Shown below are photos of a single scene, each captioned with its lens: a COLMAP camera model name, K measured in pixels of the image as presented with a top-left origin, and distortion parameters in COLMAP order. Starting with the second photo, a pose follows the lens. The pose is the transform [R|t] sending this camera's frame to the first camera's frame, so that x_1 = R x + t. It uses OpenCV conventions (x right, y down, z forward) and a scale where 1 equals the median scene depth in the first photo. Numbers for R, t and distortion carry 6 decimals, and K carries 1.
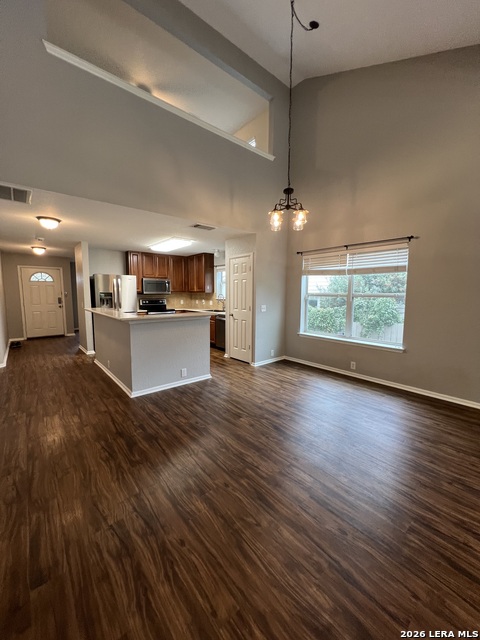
lens RADIAL K [[254.5, 0, 240.0], [0, 254.5, 320.0], [0, 0, 1]] dist [-0.005713, -0.000007]
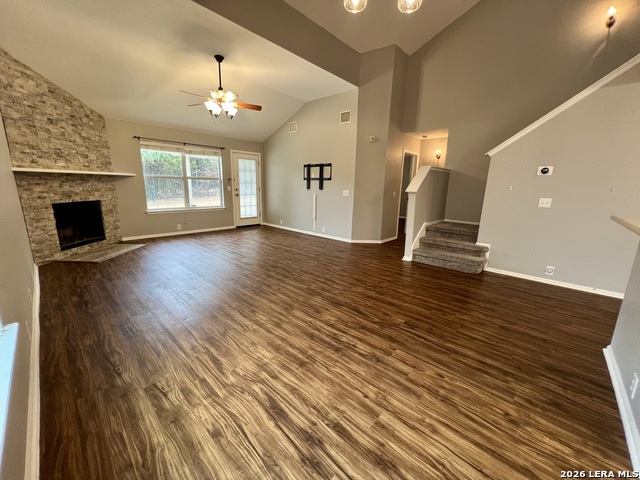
lens RADIAL K [[254.5, 0, 320.0], [0, 254.5, 240.0], [0, 0, 1]] dist [-0.005713, -0.000007]
pose [[-0.992160, -0.002465, -0.124948, 0.314300], [-0.041470, 0.949649, 0.310559, -0.100275], [0.117891, 0.313306, -0.942306, 1.360689]]
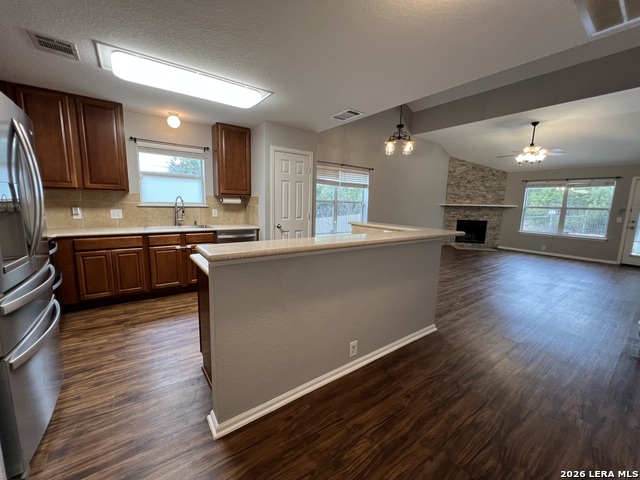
lens RADIAL K [[254.5, 0, 320.0], [0, 254.5, 240.0], [0, 0, 1]] dist [-0.005713, -0.000007]
pose [[0.072391, -0.149872, 0.986052, -1.174013], [0.080228, 0.986317, 0.144022, -0.120994], [-0.994144, 0.068683, 0.083424, 1.236684]]
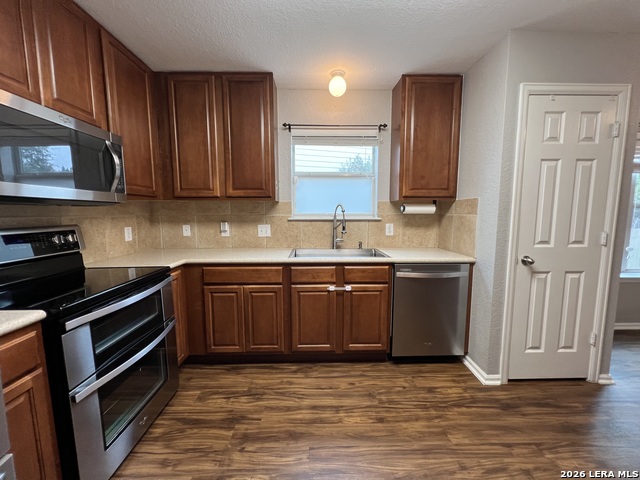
lens RADIAL K [[254.5, 0, 320.0], [0, 254.5, 240.0], [0, 0, 1]] dist [-0.005713, -0.000007]
pose [[0.629711, -0.089417, 0.771667, -0.711271], [0.087749, 0.995183, 0.043710, -0.133911], [-0.771858, 0.040189, 0.634524, 1.509159]]
